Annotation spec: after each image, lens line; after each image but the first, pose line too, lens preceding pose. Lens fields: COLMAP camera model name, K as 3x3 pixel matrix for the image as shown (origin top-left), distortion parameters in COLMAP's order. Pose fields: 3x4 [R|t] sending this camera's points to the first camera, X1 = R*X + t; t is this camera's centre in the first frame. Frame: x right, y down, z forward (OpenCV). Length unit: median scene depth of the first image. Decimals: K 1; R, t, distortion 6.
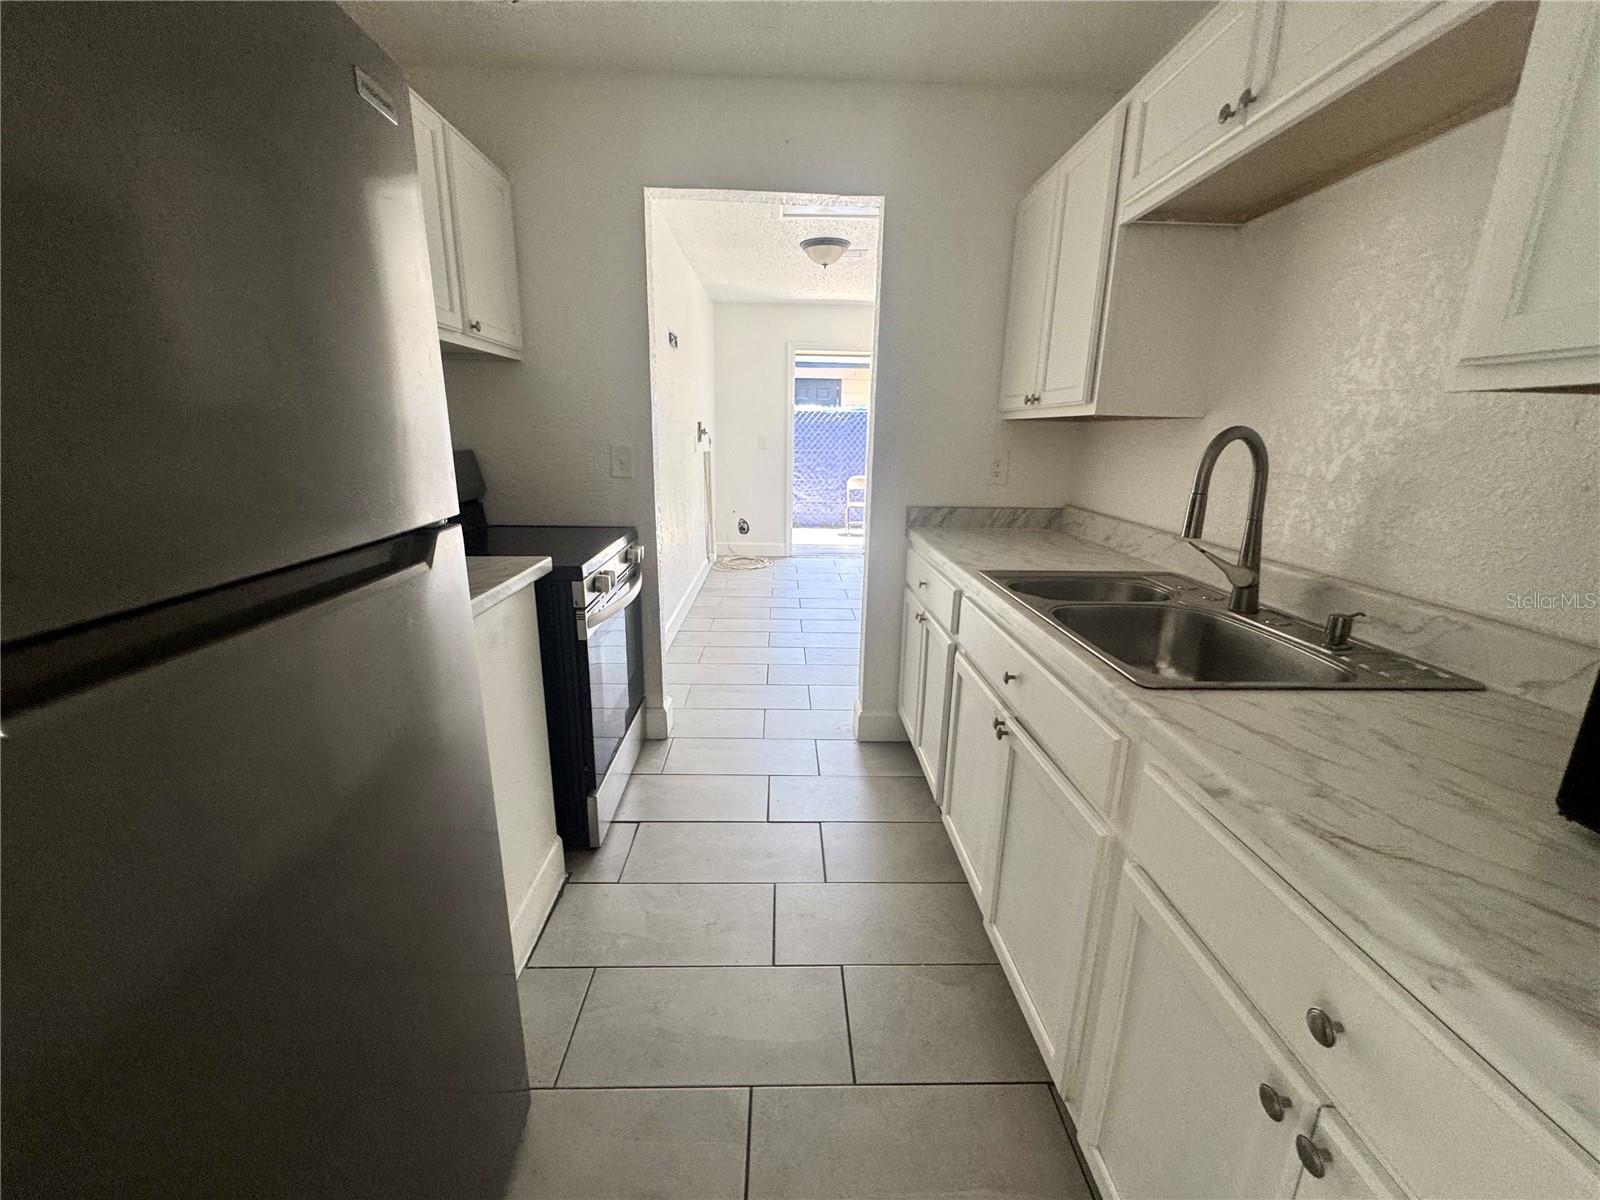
lens RADIAL K [[653.1, 0, 800.0], [0, 653.1, 600.0], [0, 0, 1]] dist [-0.003059, 0.000267]
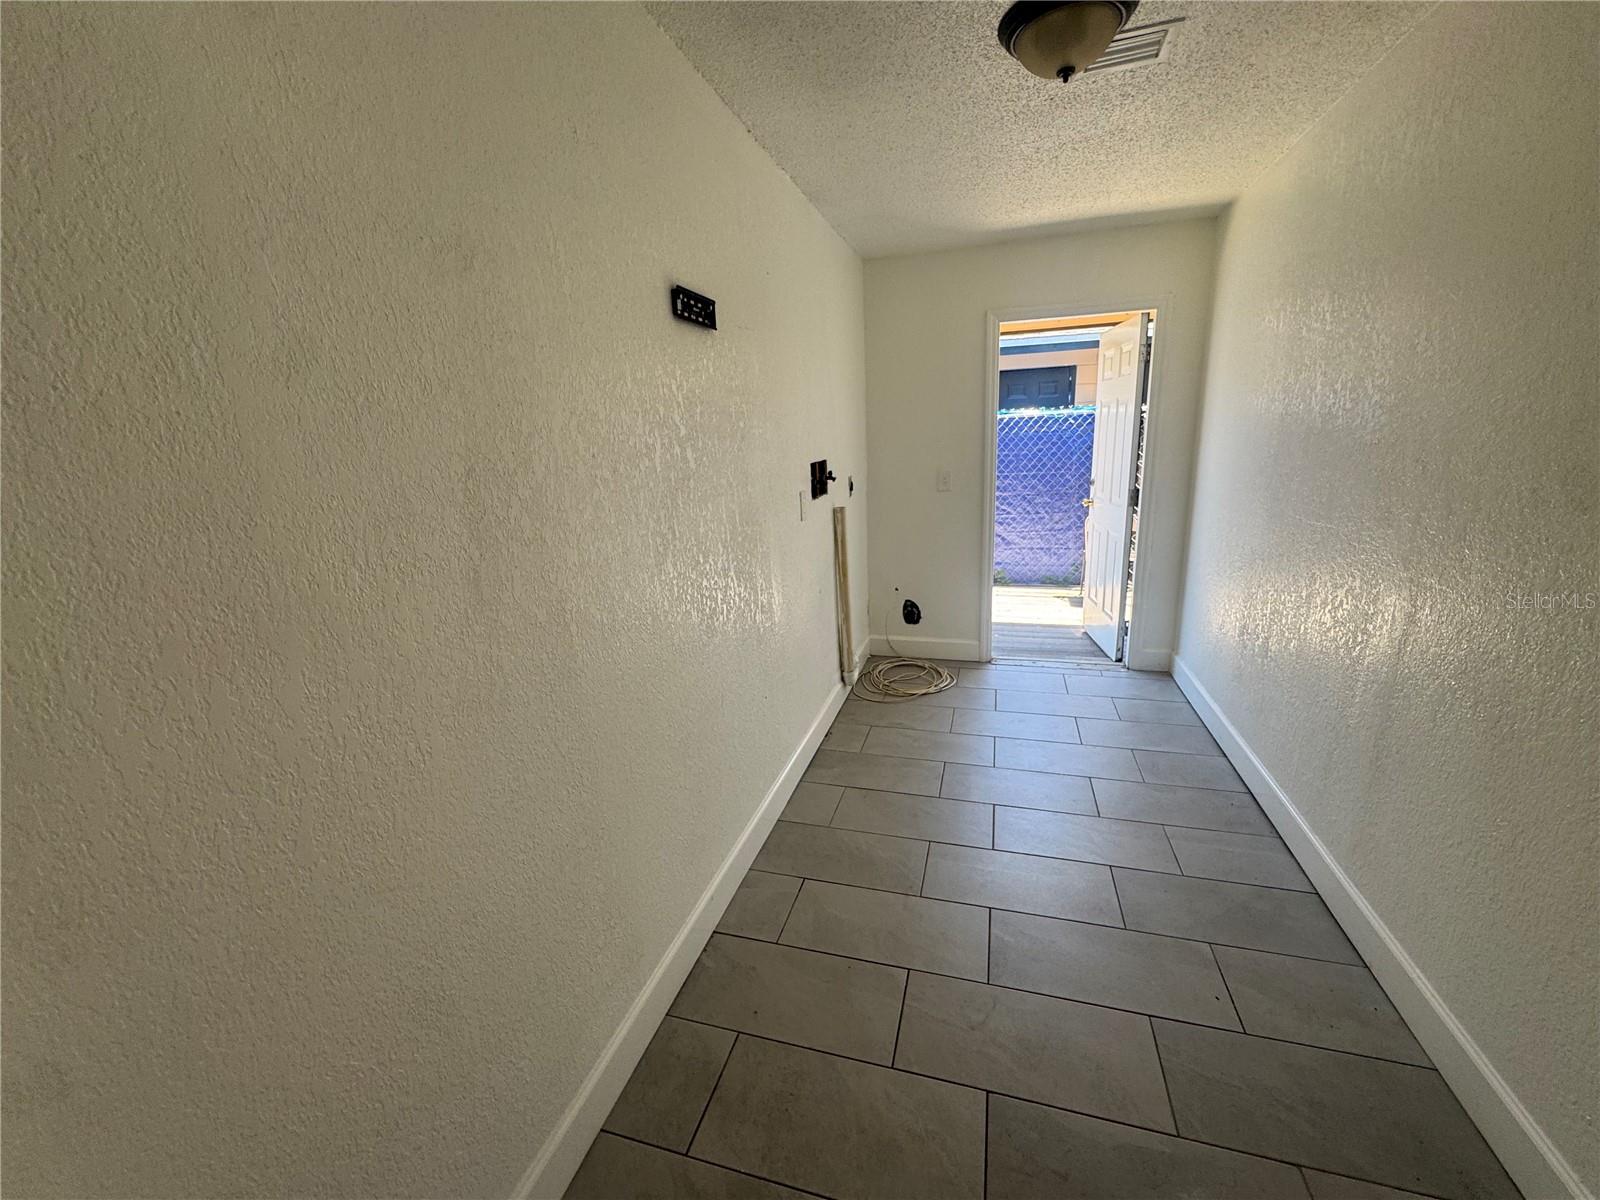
lens RADIAL K [[653.1, 0, 800.0], [0, 653.1, 600.0], [0, 0, 1]] dist [-0.003059, 0.000267]
pose [[0.949387, 0.017497, -0.313622, 0.009486], [-0.018379, 0.999831, 0.000146, -0.121877], [0.313571, 0.005625, 0.949548, 0.363594]]
